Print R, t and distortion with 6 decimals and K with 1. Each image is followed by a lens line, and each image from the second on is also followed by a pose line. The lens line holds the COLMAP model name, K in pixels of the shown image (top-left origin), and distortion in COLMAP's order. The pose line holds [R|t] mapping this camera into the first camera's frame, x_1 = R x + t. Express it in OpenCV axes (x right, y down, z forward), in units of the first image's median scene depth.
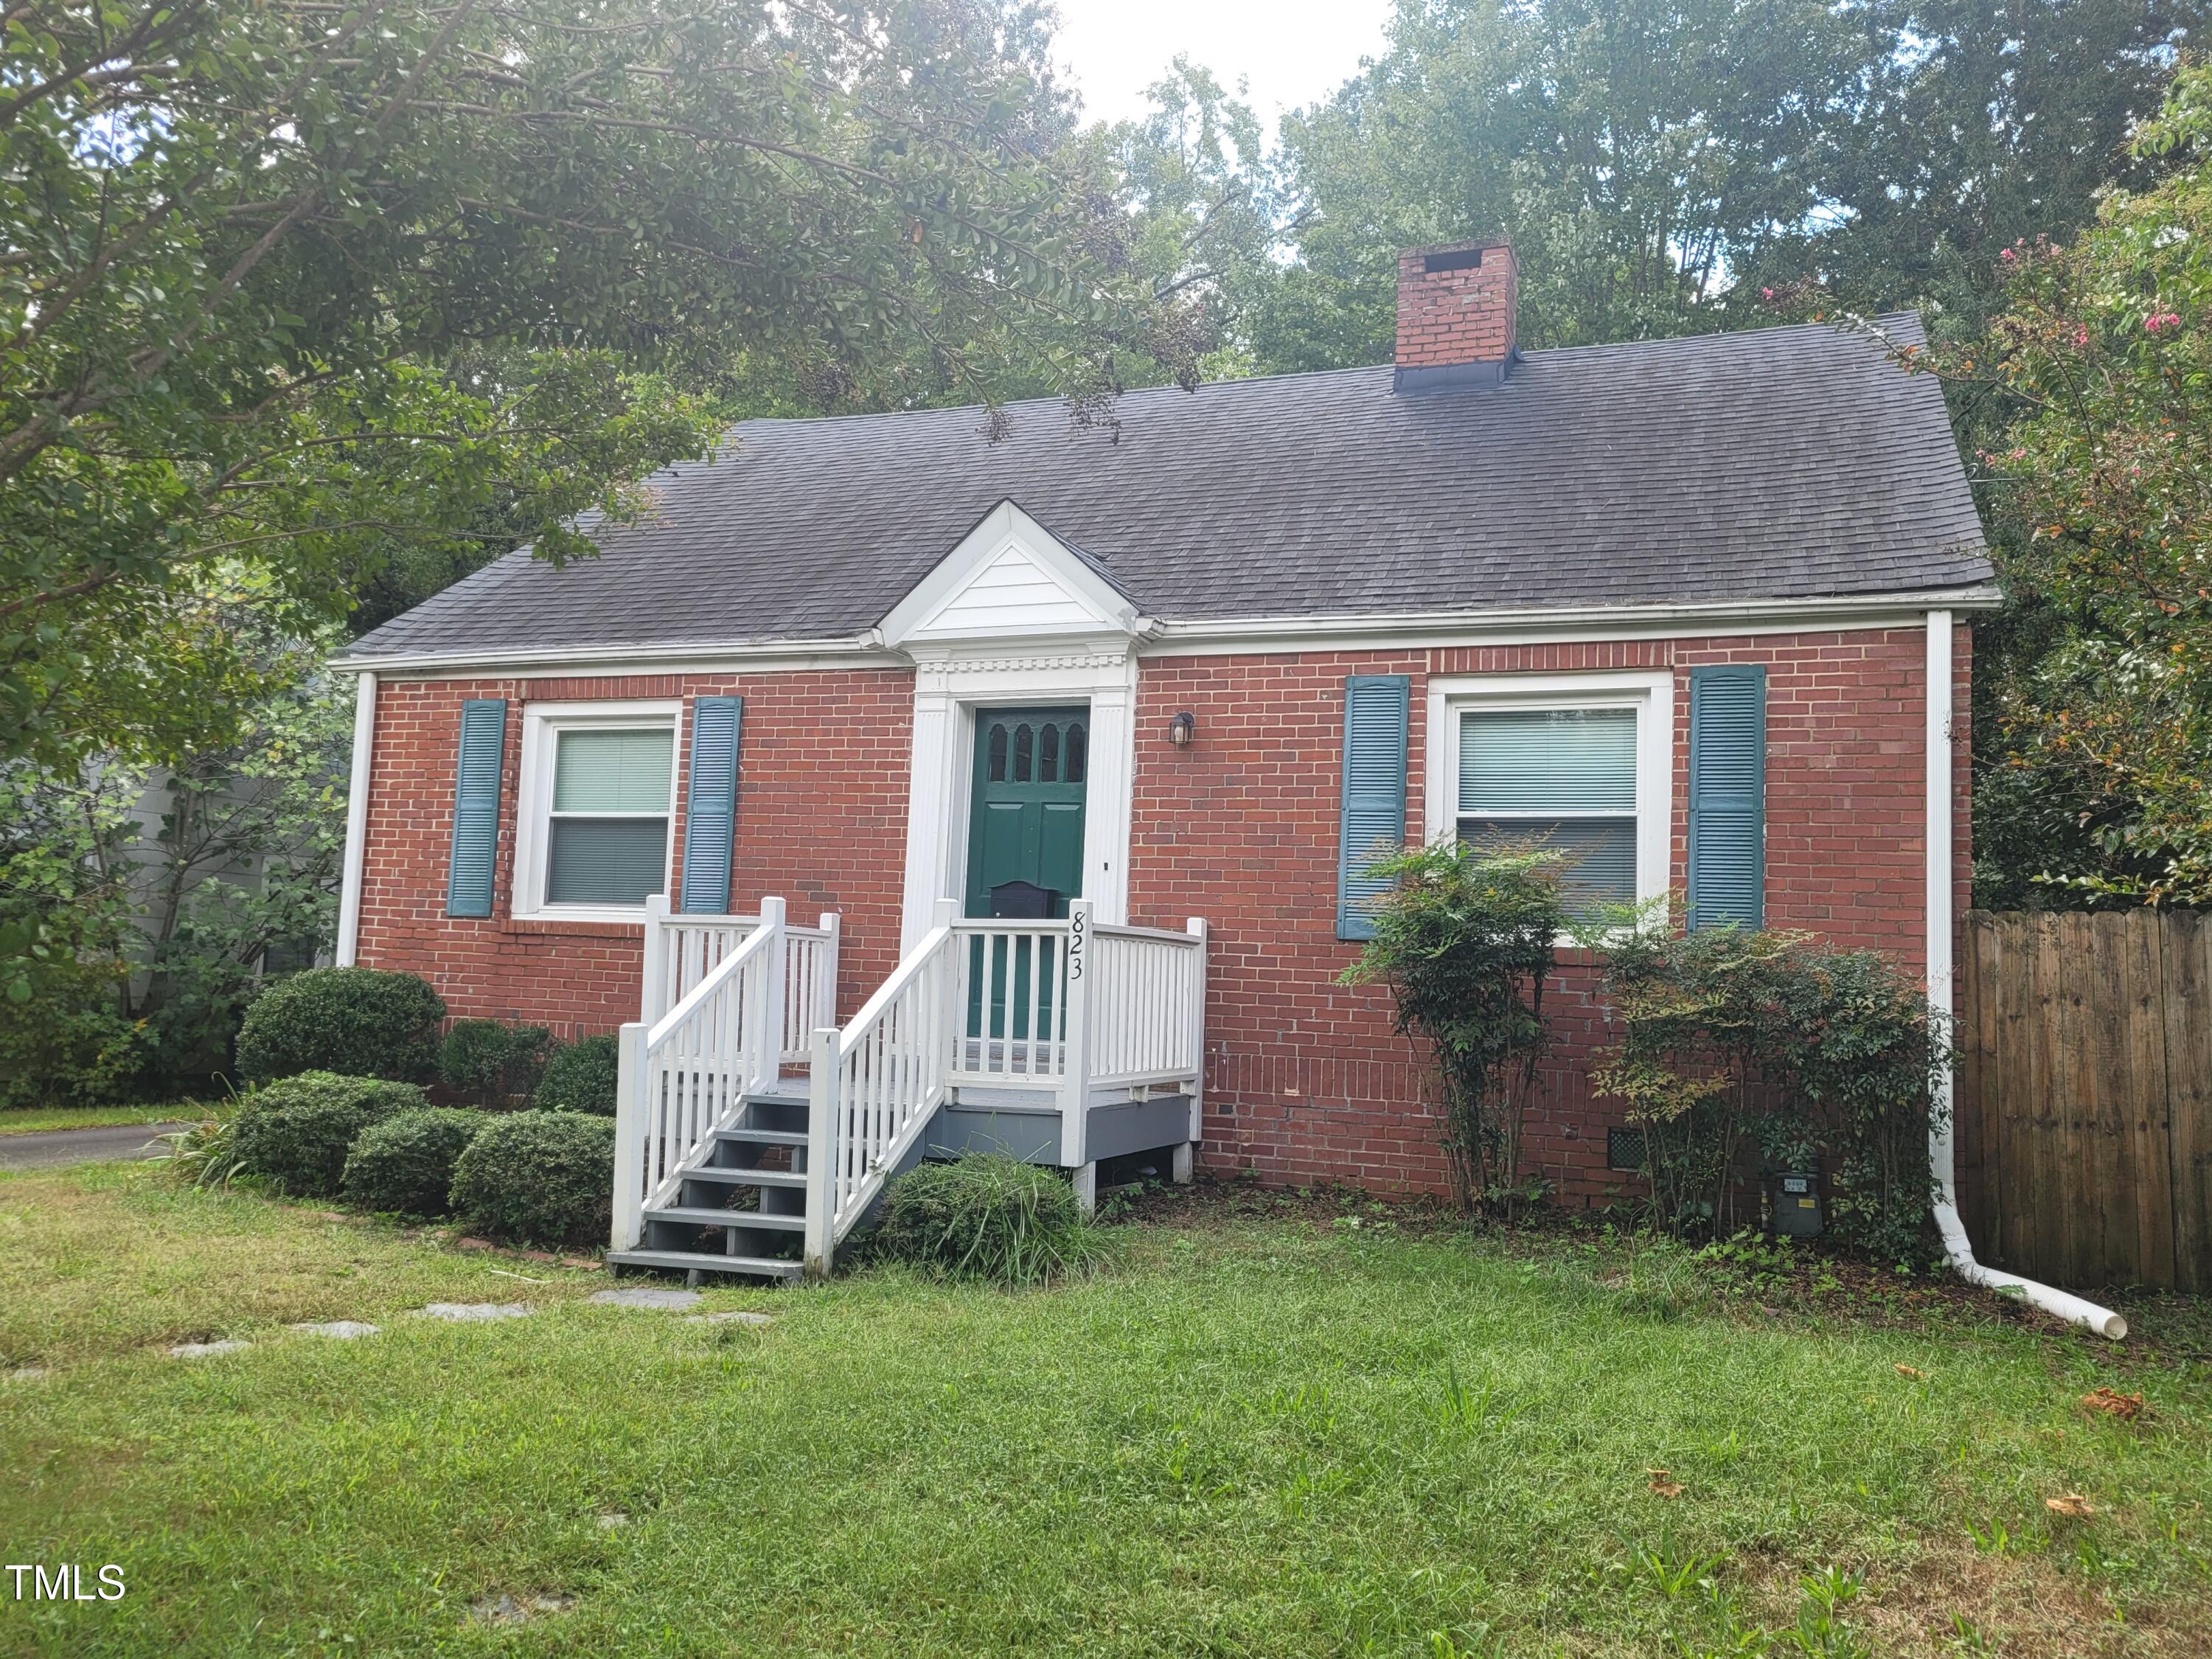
lens RADIAL K [[1669.4, 0, 1106.3], [0, 1669.4, 895.4], [0, 0, 1]] dist [0.001890, -0.000084]
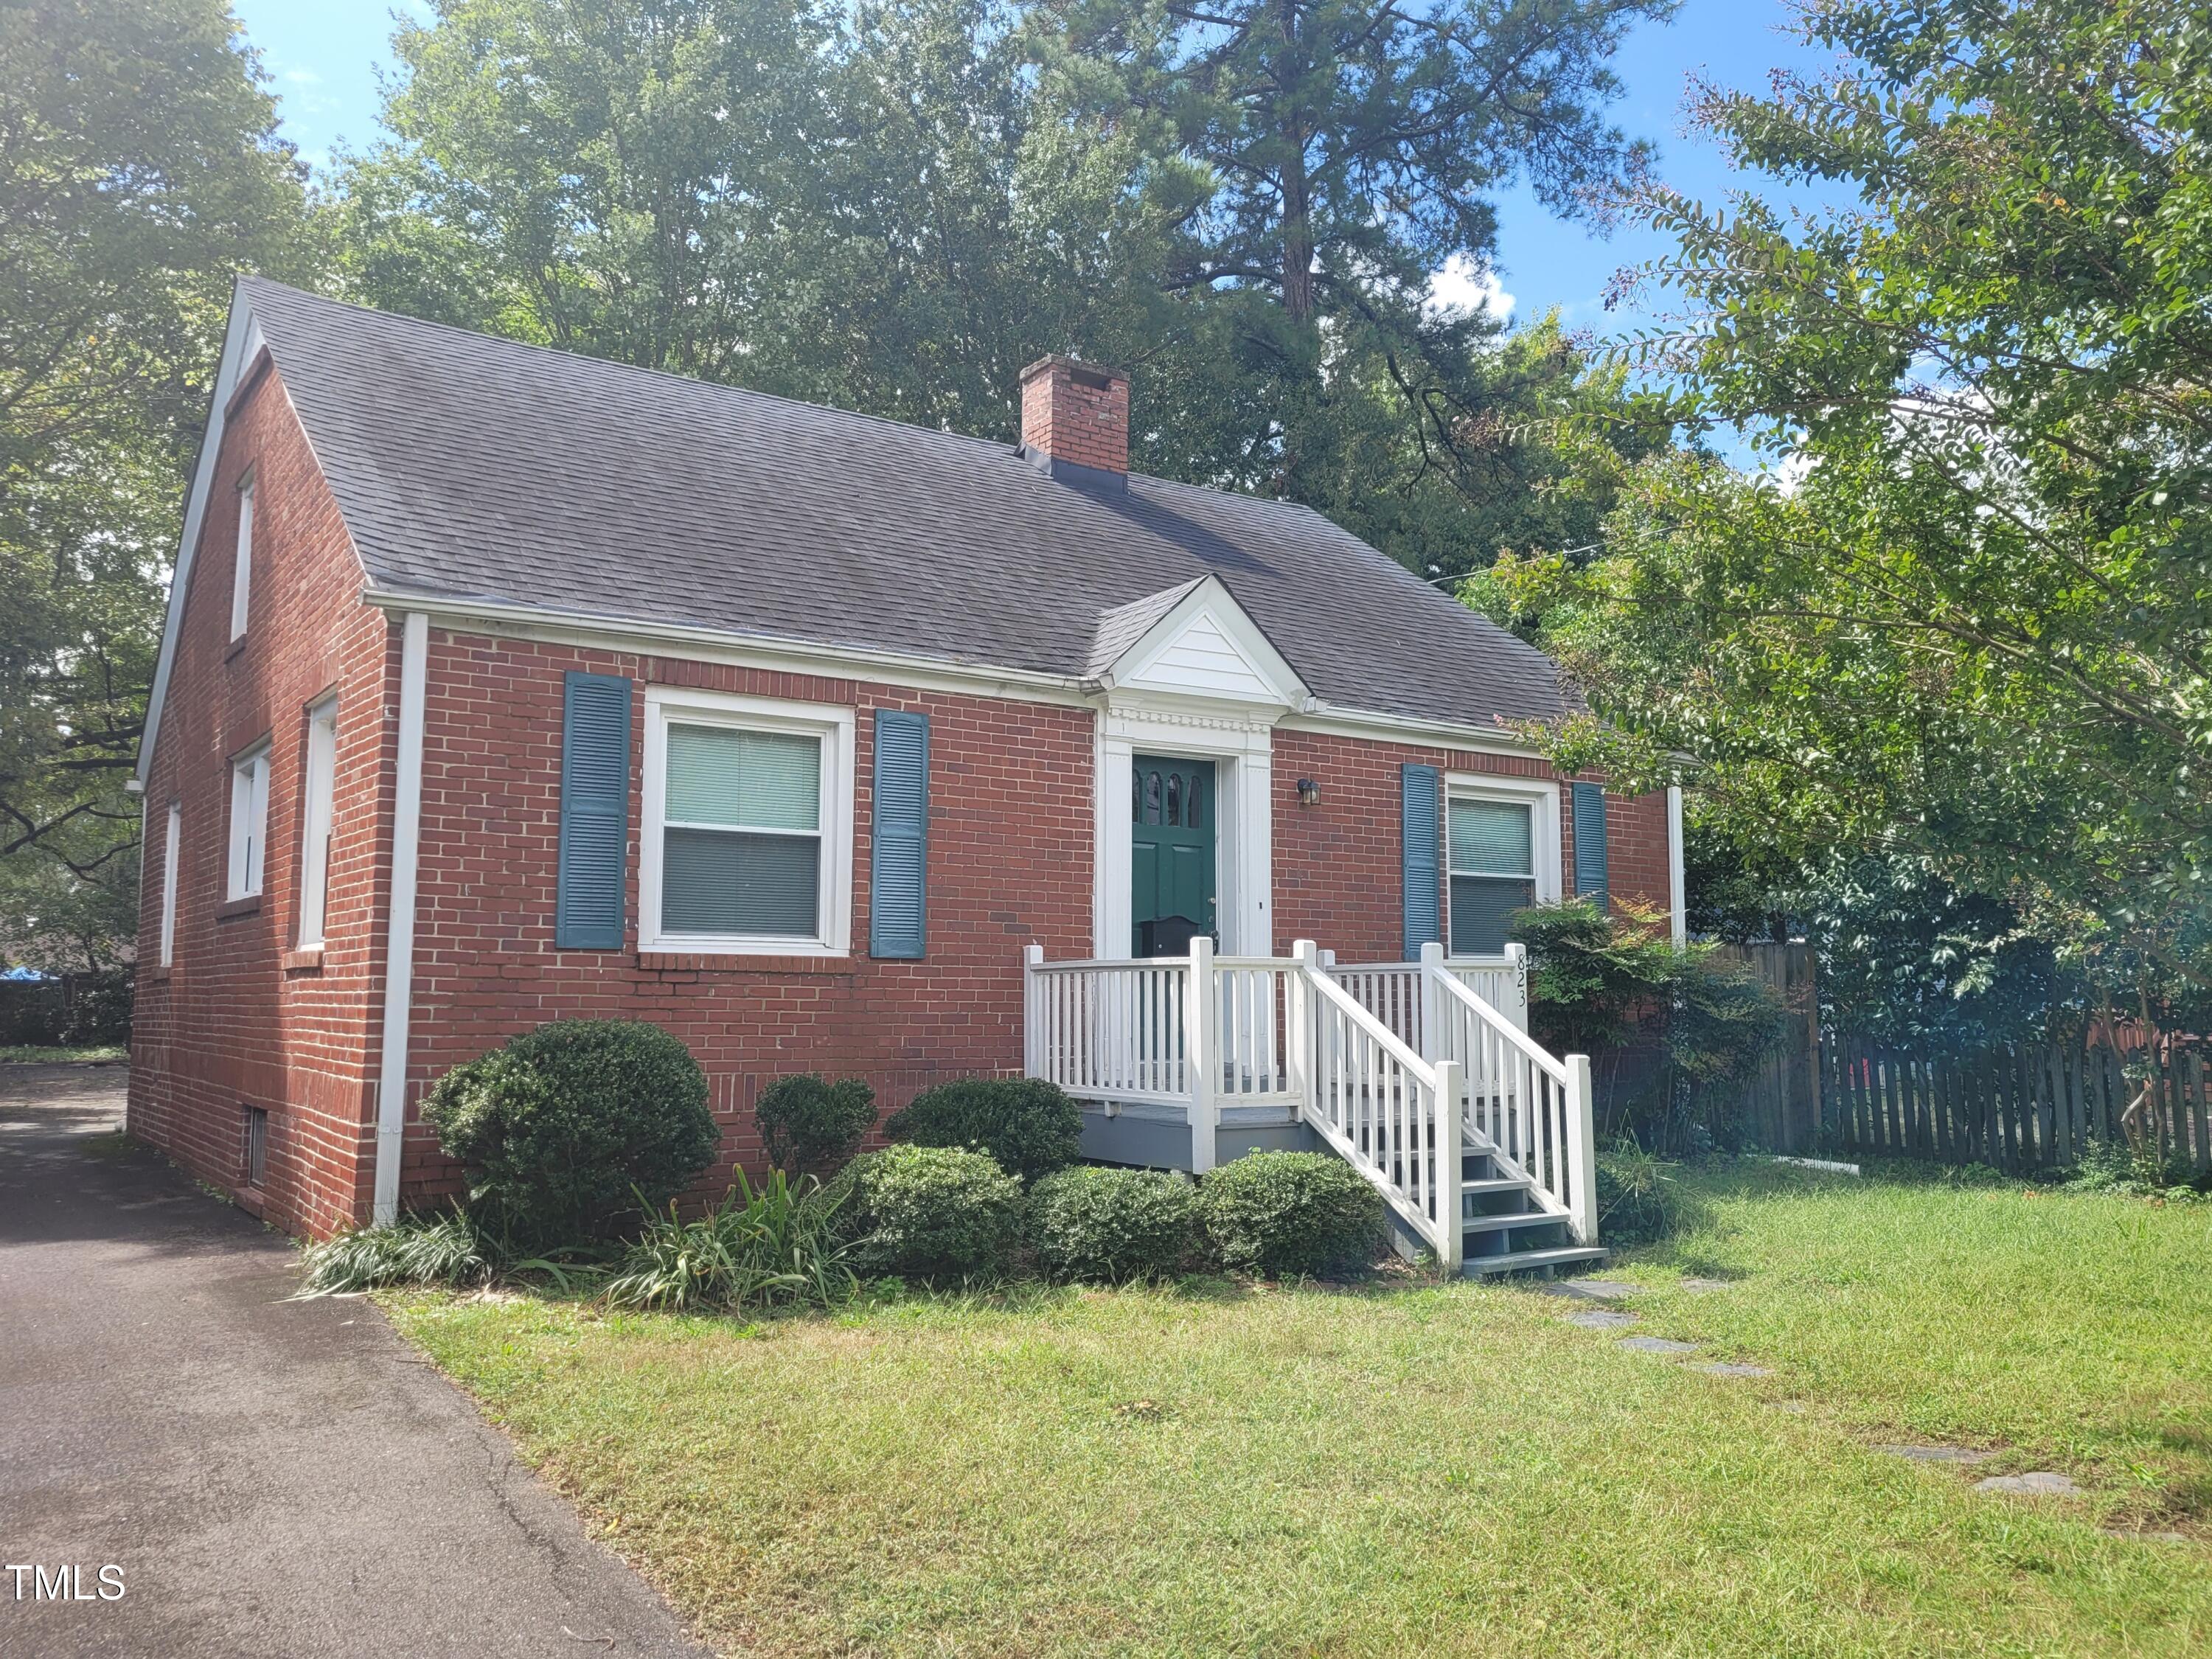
lens RADIAL K [[1729.4, 0, 1120.6], [0, 1729.4, 798.1], [0, 0, 1]] dist [0.053421, -0.001892]
pose [[0.600542, 0.063216, 0.797090, -0.960701], [-0.023618, 0.997837, -0.061343, -0.014936], [-0.799244, 0.018014, 0.600737, 0.333811]]
